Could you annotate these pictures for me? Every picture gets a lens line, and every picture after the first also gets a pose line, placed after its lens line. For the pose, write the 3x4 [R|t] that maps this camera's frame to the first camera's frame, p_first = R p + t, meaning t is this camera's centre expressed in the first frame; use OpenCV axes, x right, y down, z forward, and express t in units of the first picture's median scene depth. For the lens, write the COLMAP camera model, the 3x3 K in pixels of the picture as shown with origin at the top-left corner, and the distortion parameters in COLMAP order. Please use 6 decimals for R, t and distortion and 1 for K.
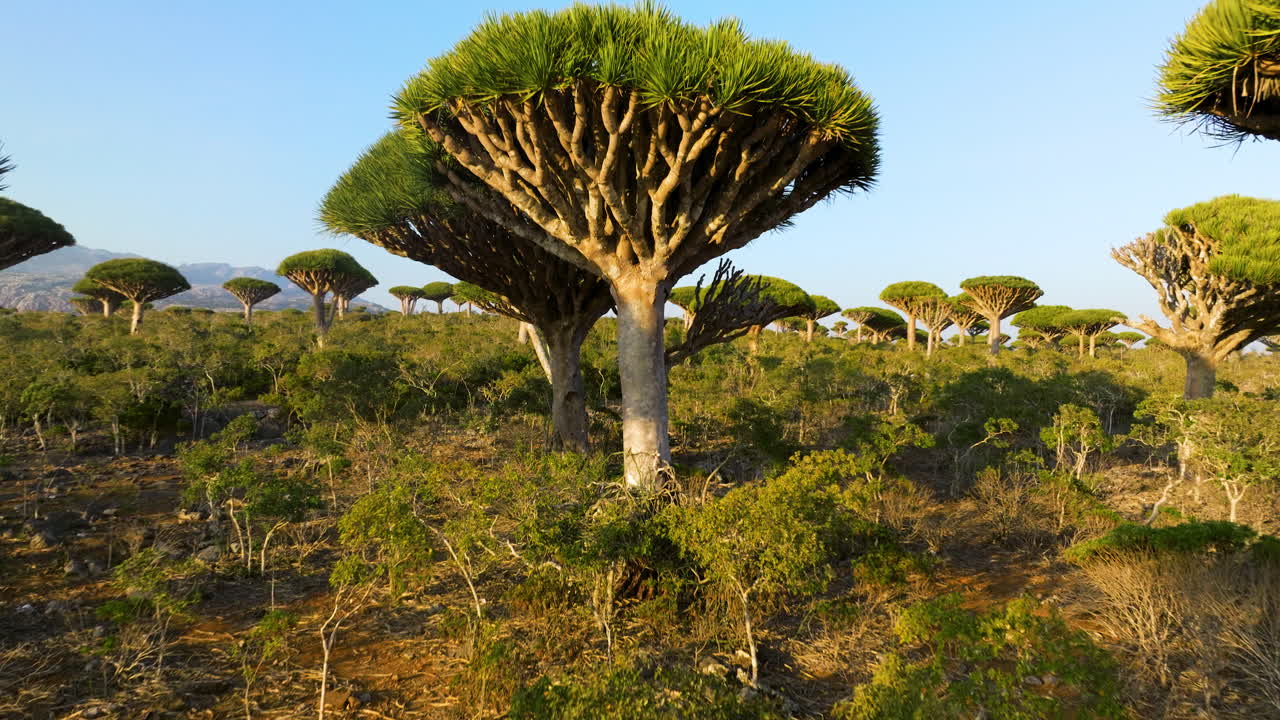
lens RADIAL K [[940.3, 0, 640.8], [0, 940.3, 356.1], [0, 0, 1]] dist [-0.002637, 0.021863]
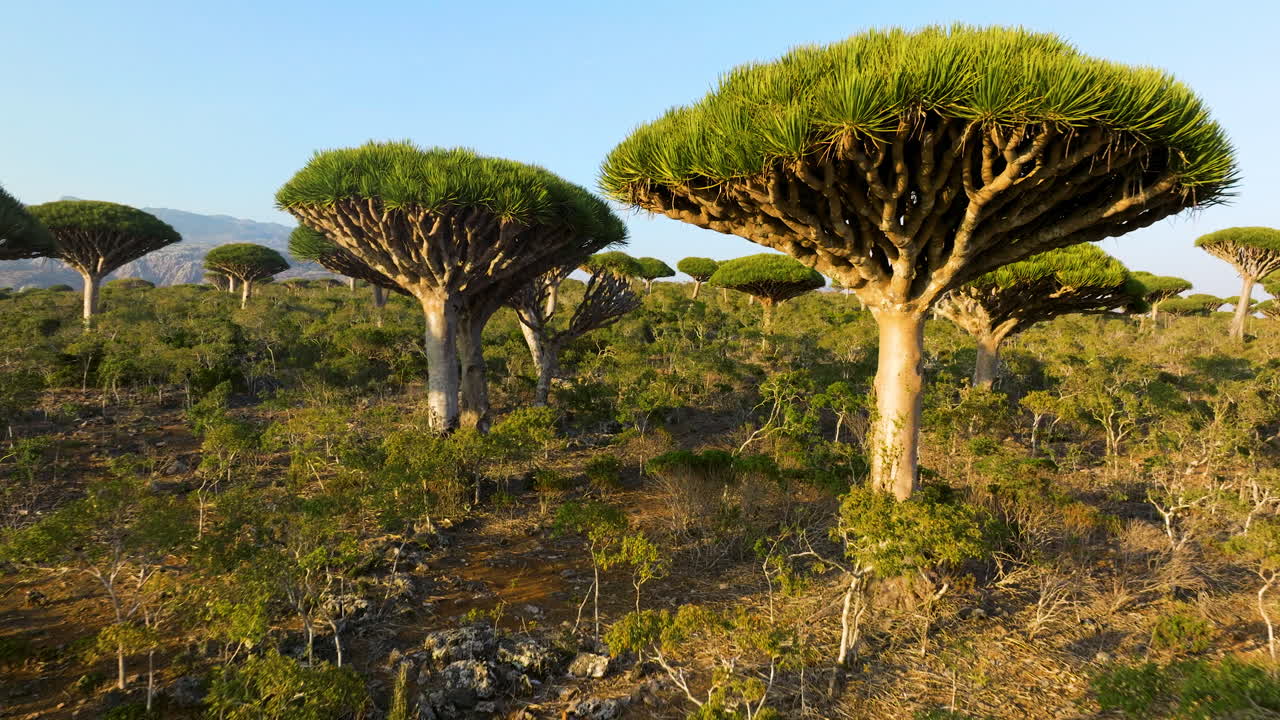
lens RADIAL K [[940.3, 0, 627.3], [0, 940.3, 361.7], [0, 0, 1]] dist [-0.002637, 0.021863]
pose [[0.990168, 0.004508, -0.139809, 0.319047], [0.001838, 0.998975, 0.045224, -0.027909], [0.139870, -0.045036, 0.989145, -0.313345]]
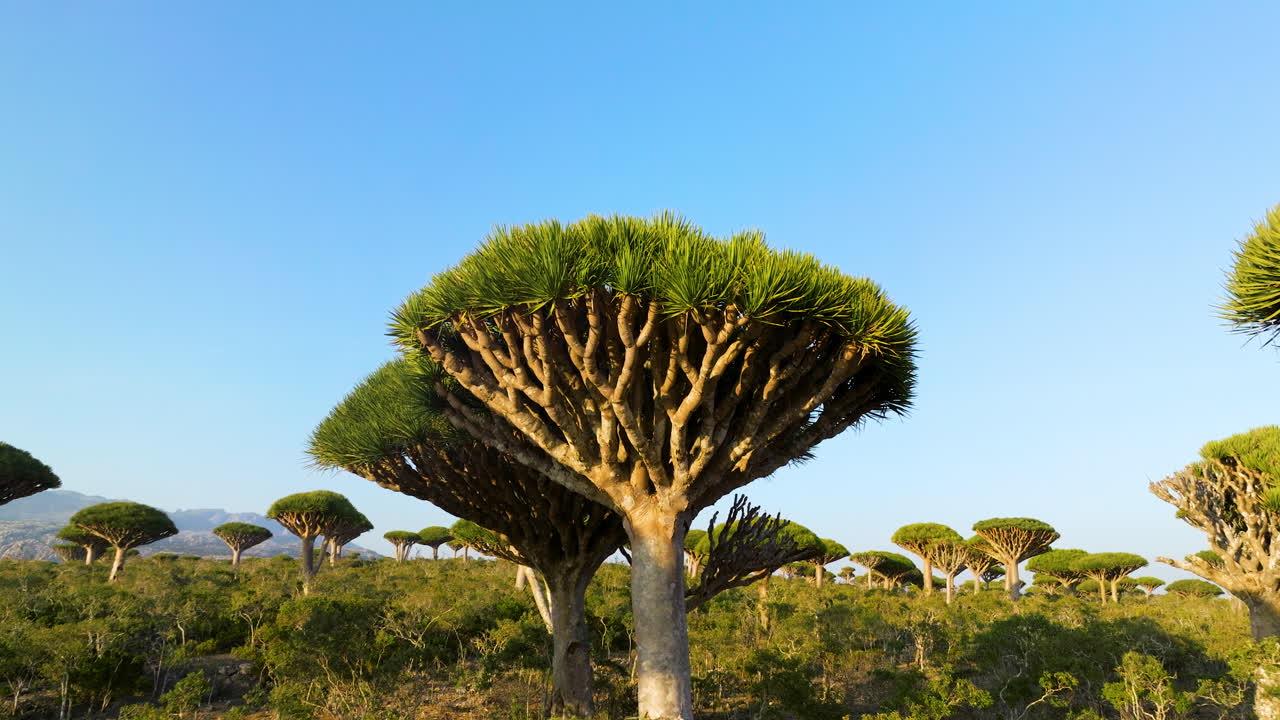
lens RADIAL K [[940.3, 0, 645.2], [0, 940.3, 366.5], [0, 0, 1]] dist [-0.002637, 0.021863]
pose [[0.999985, -0.001728, 0.005229, -0.009497], [0.002959, 0.969357, -0.245638, 0.002687], [-0.004644, 0.245650, 0.969348, 0.059077]]
